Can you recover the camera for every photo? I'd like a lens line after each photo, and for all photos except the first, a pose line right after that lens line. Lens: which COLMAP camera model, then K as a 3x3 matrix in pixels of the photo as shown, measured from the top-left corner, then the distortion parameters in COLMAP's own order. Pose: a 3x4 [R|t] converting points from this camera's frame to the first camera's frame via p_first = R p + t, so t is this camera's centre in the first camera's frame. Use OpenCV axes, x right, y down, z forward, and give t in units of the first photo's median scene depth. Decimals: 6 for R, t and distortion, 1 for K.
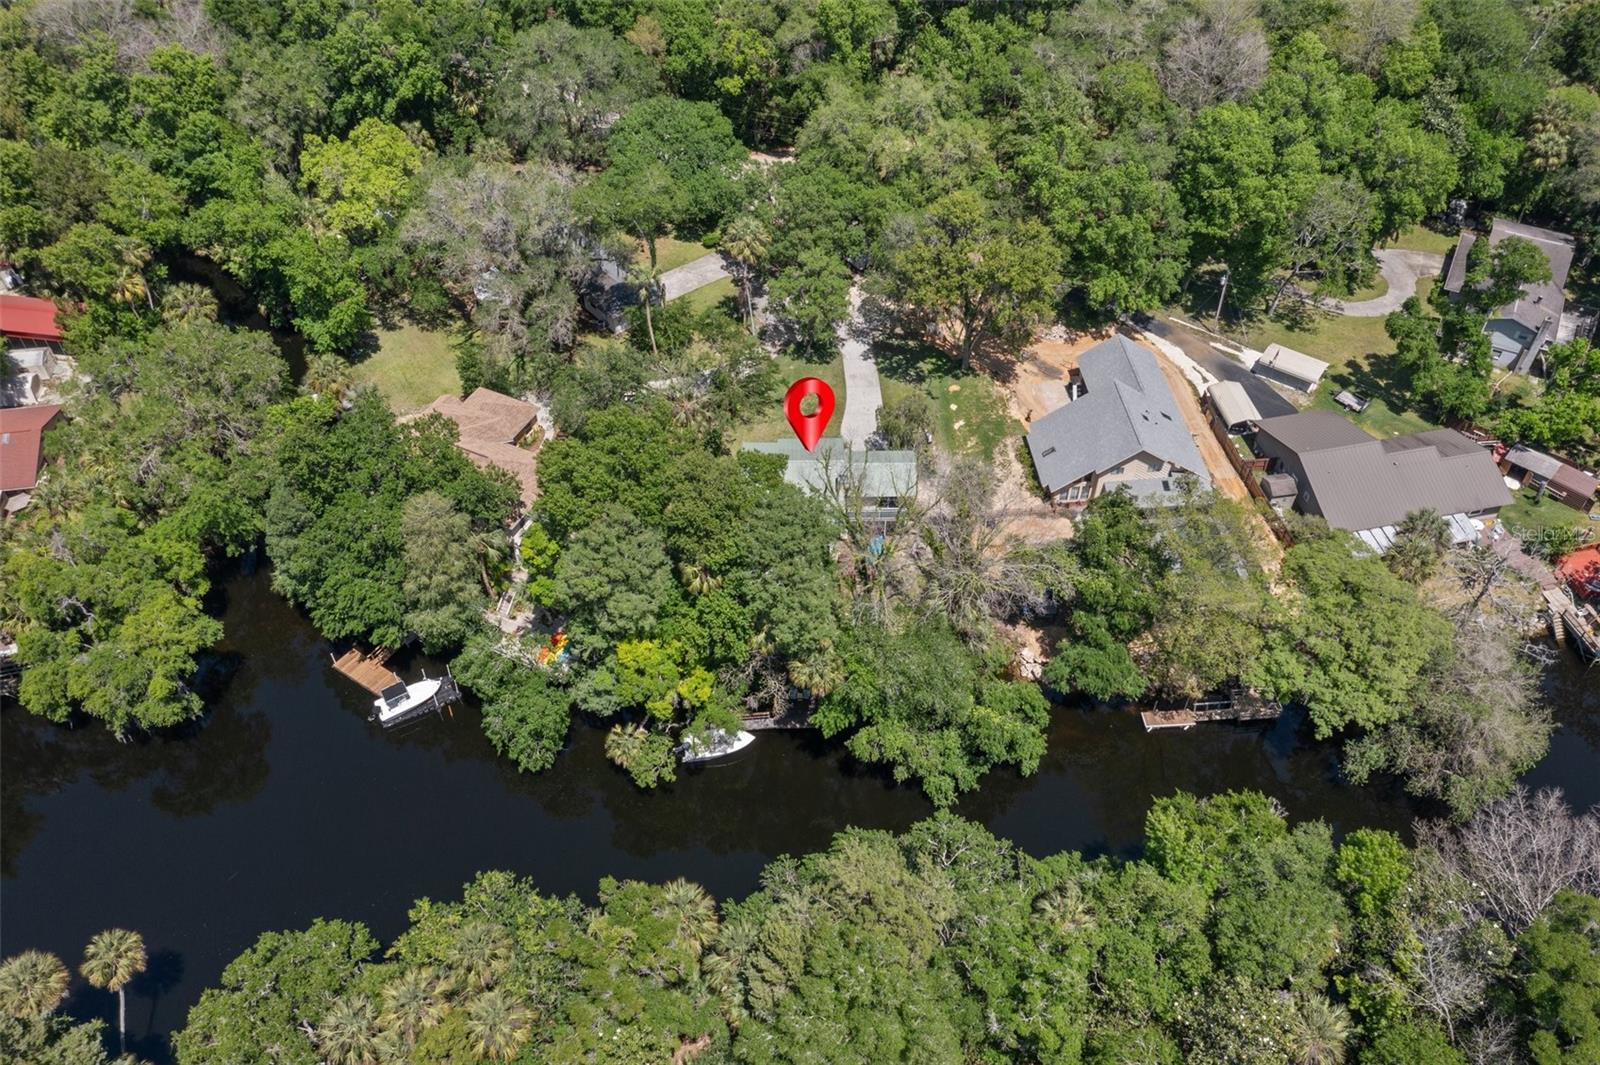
lens RADIAL K [[1289.9, 0, 802.5], [0, 1289.9, 531.4], [0, 0, 1]] dist [0.043306, 0.001598]
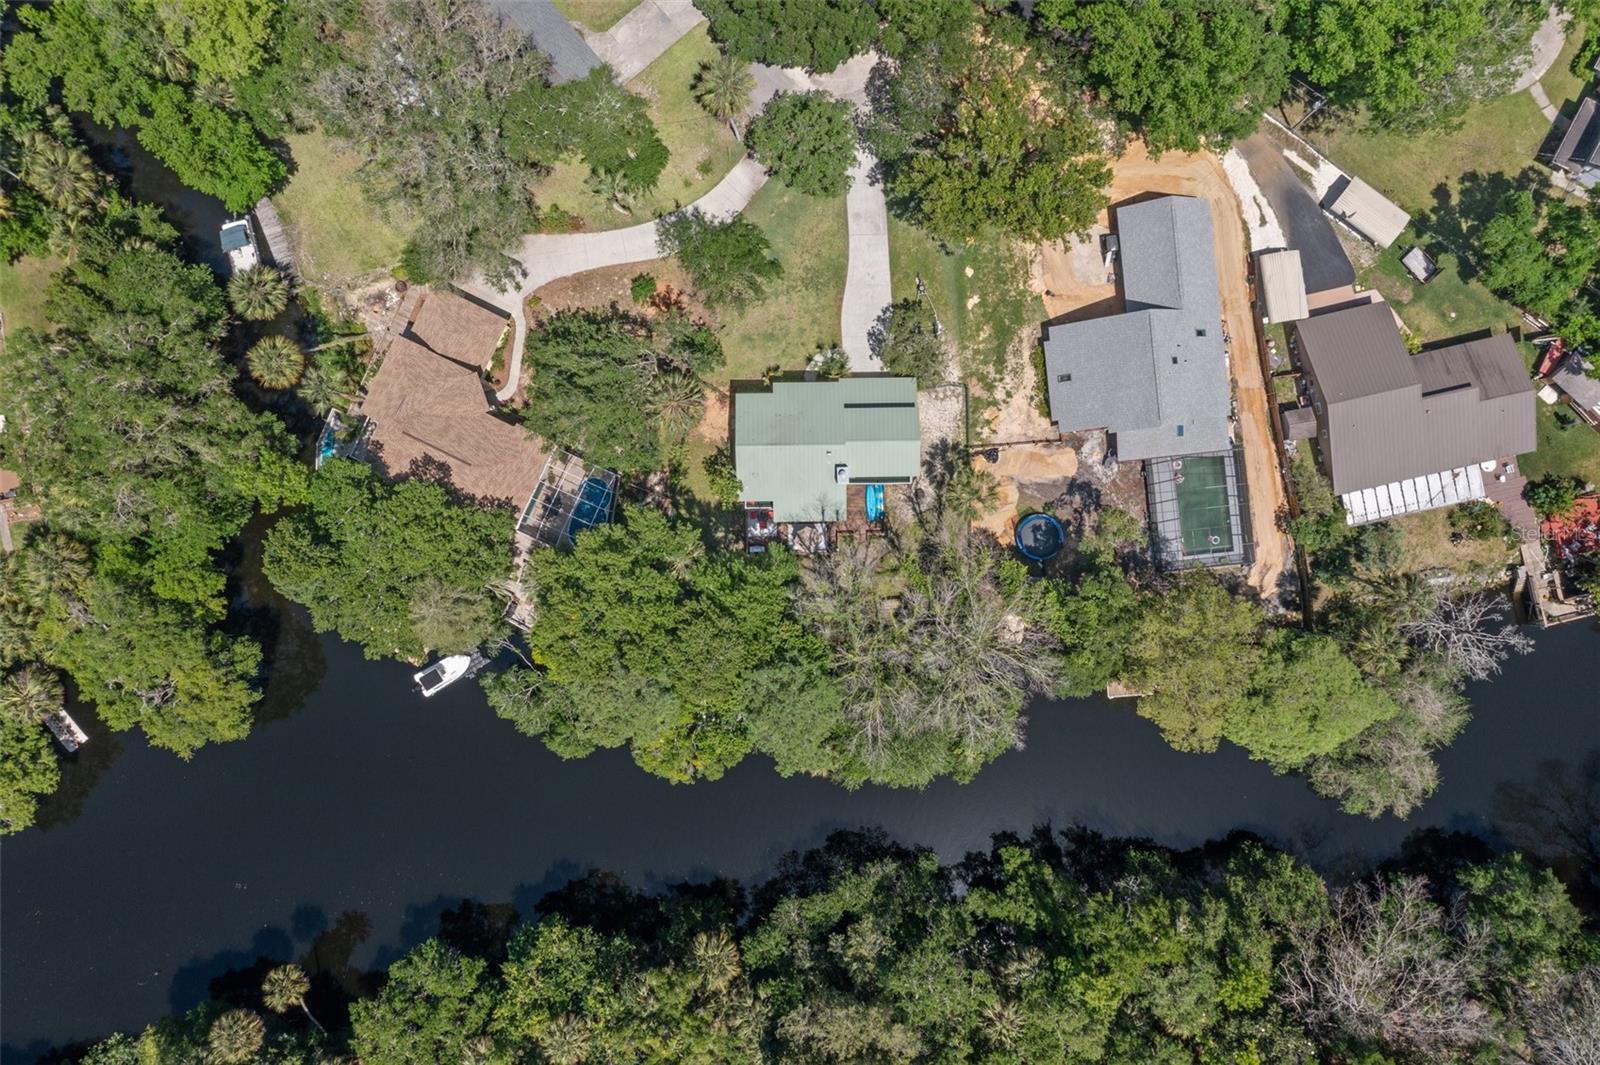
lens RADIAL K [[1289.9, 0, 797.9], [0, 1289.9, 531.5], [0, 0, 1]] dist [0.043306, 0.001598]
pose [[0.999972, -0.007339, 0.001691, -0.003854], [0.004102, 0.718999, 0.694999, -0.600873], [-0.006317, -0.694972, 0.719009, 0.242212]]
